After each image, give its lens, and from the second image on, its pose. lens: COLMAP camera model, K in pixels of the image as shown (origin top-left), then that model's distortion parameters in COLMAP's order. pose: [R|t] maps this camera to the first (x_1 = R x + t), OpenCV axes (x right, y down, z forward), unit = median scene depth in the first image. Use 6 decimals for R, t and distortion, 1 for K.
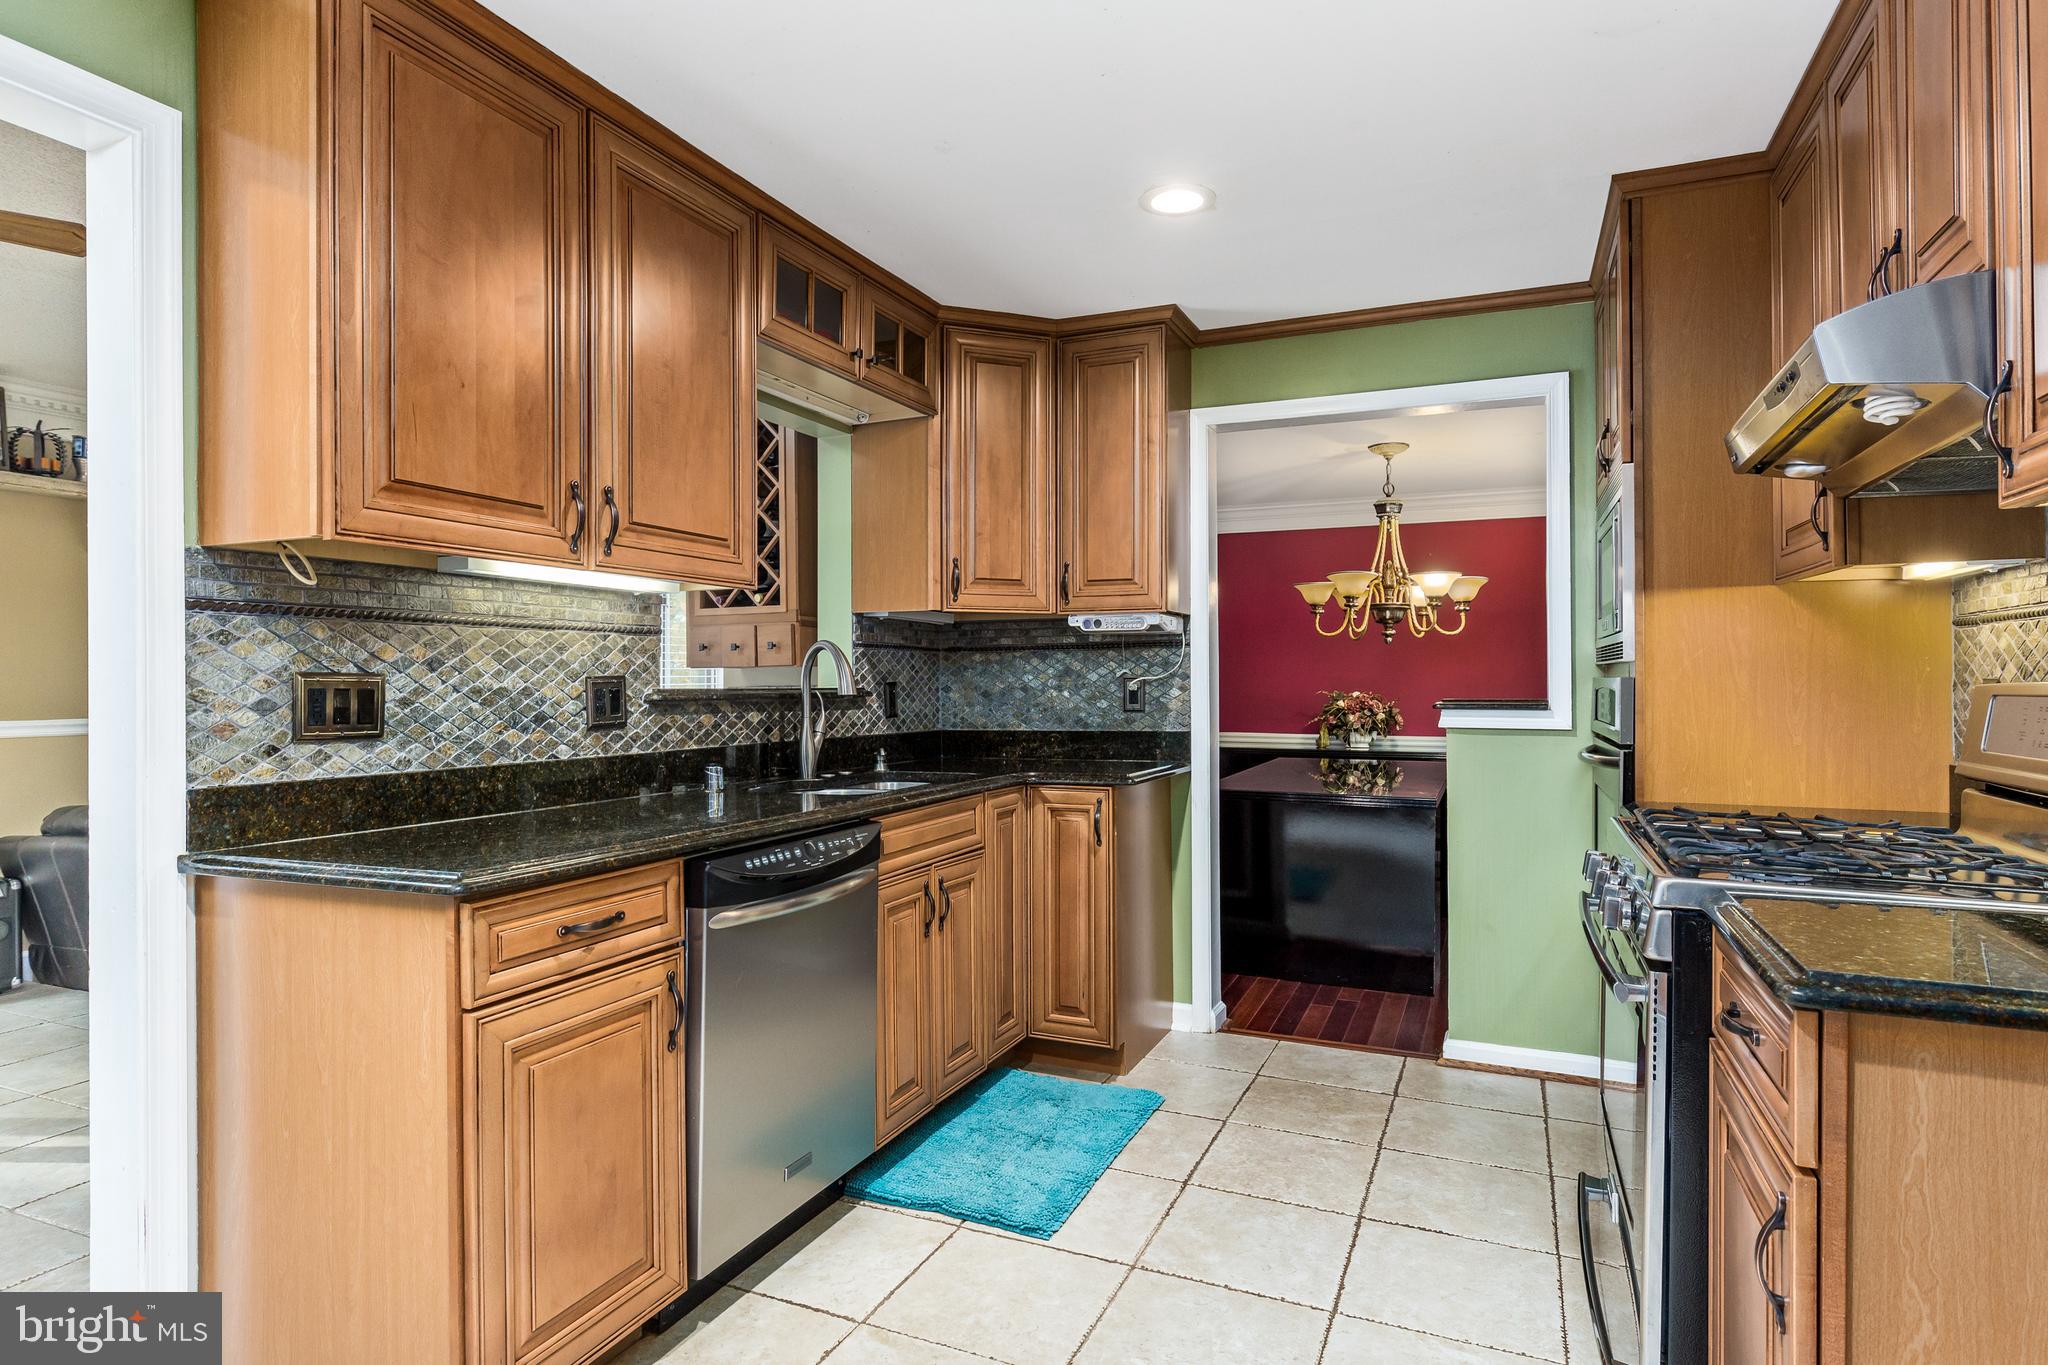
lens RADIAL K [[1035.1, 0, 1099.7], [0, 1035.1, 681.9], [0, 0, 1]] dist [0.003742, -0.000695]
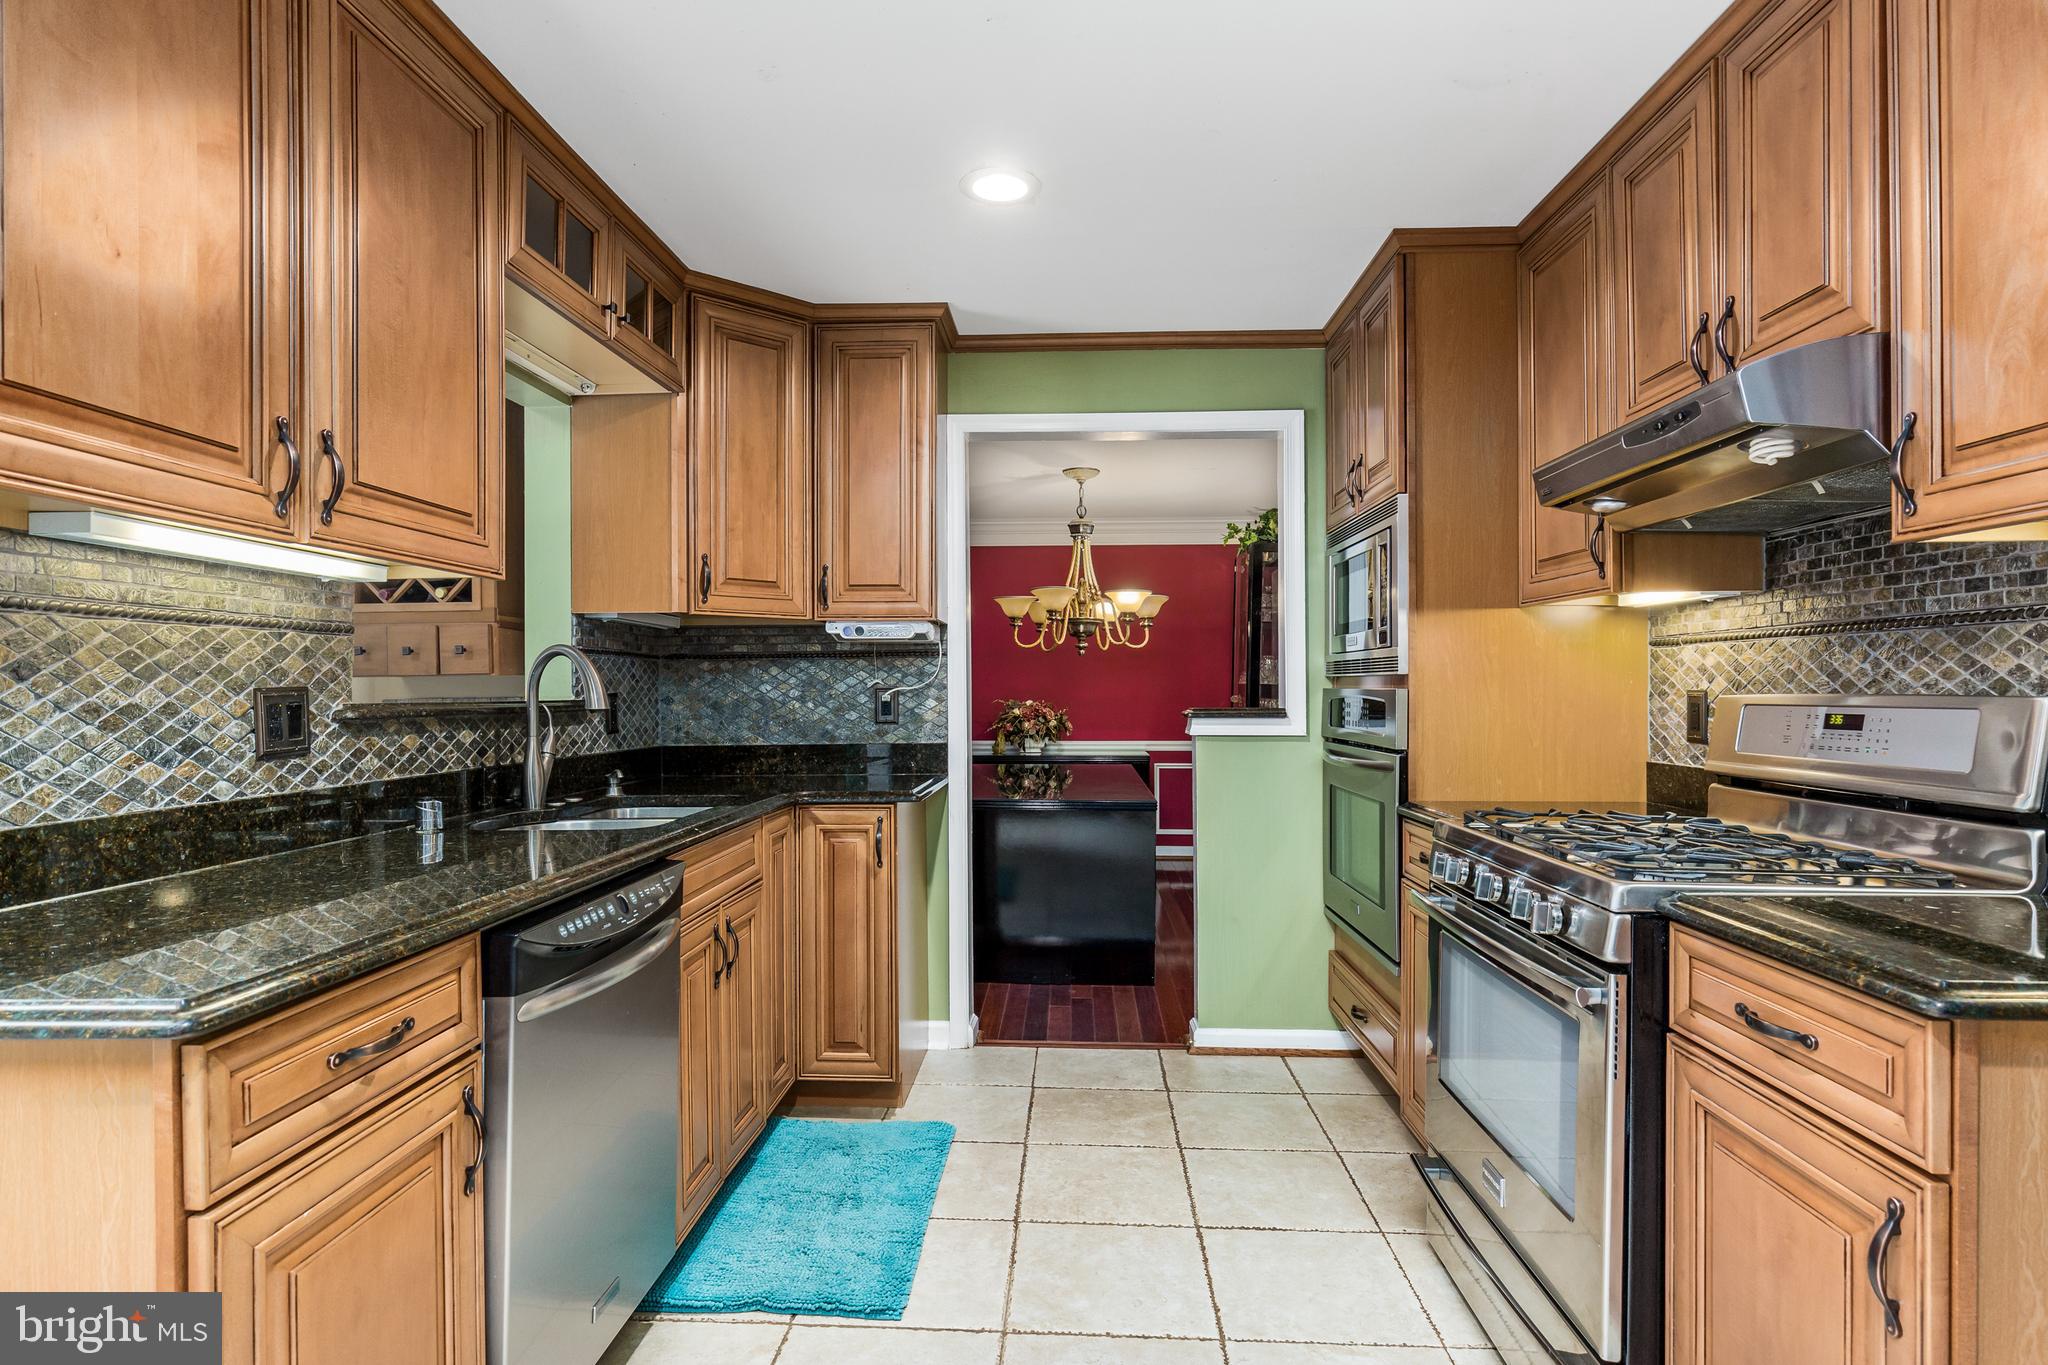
lens RADIAL K [[963.3, 0, 1037.8], [0, 963.3, 690.9], [0, 0, 1]] dist [0.002995, -0.000336]
pose [[0.945078, -0.001045, 0.326842, -0.149669], [0.000767, 0.999999, 0.000979, -0.002628], [-0.326843, -0.000675, 0.945078, 0.126640]]
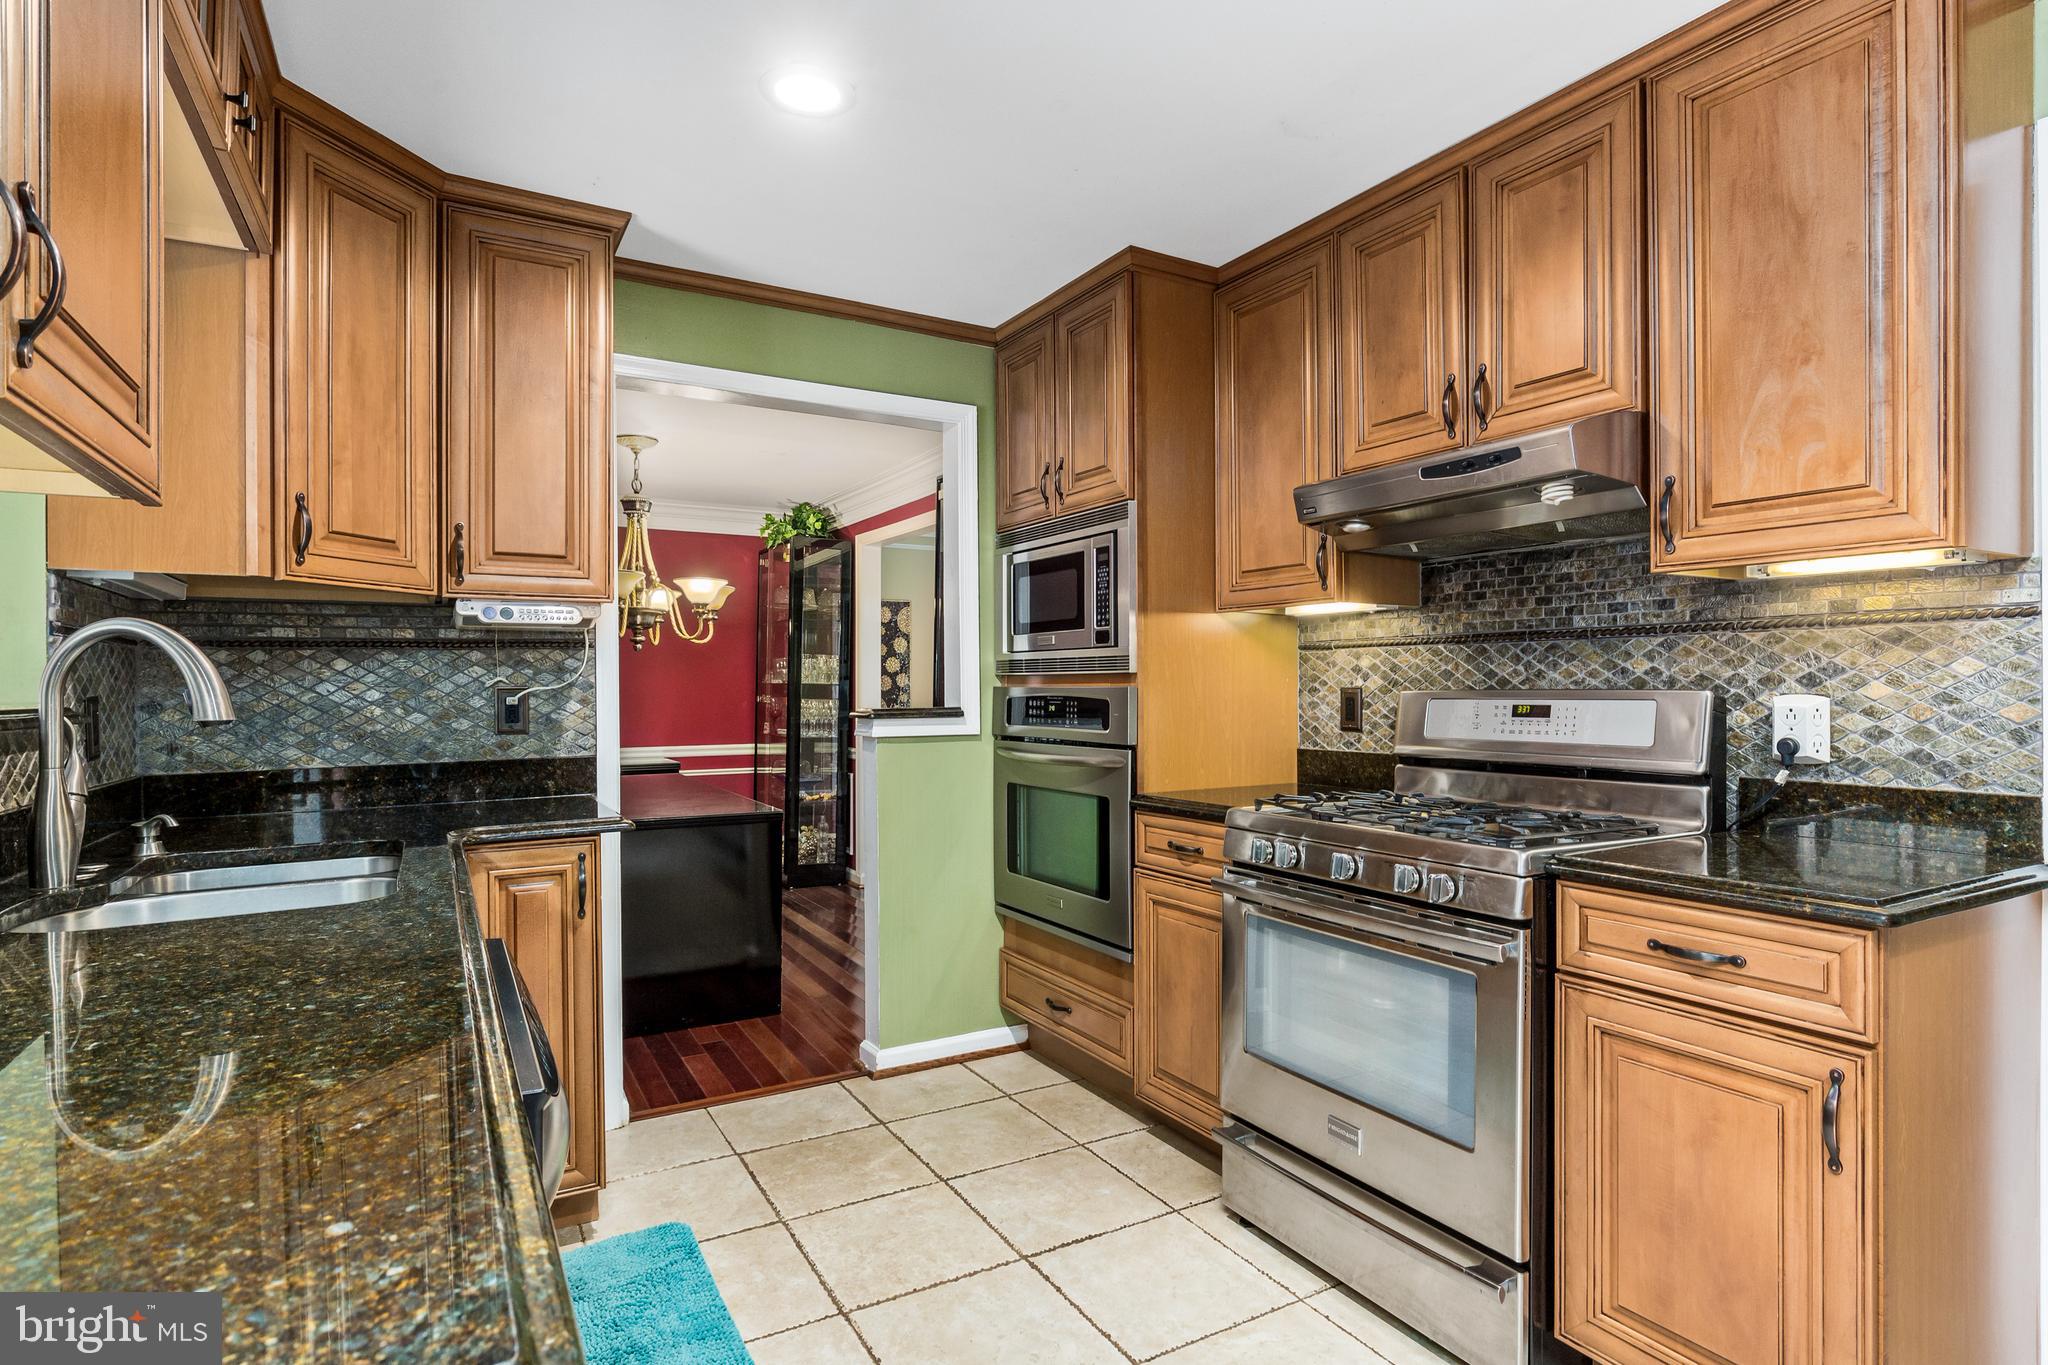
lens RADIAL K [[988.0, 0, 952.1], [0, 988.0, 687.6], [0, 0, 1]] dist [-0.002363, -0.000316]
pose [[0.653521, -0.002227, 0.756905, -0.354610], [0.004789, 0.999988, -0.001193, -0.002319], [-0.756893, 0.004404, 0.653524, 0.344026]]
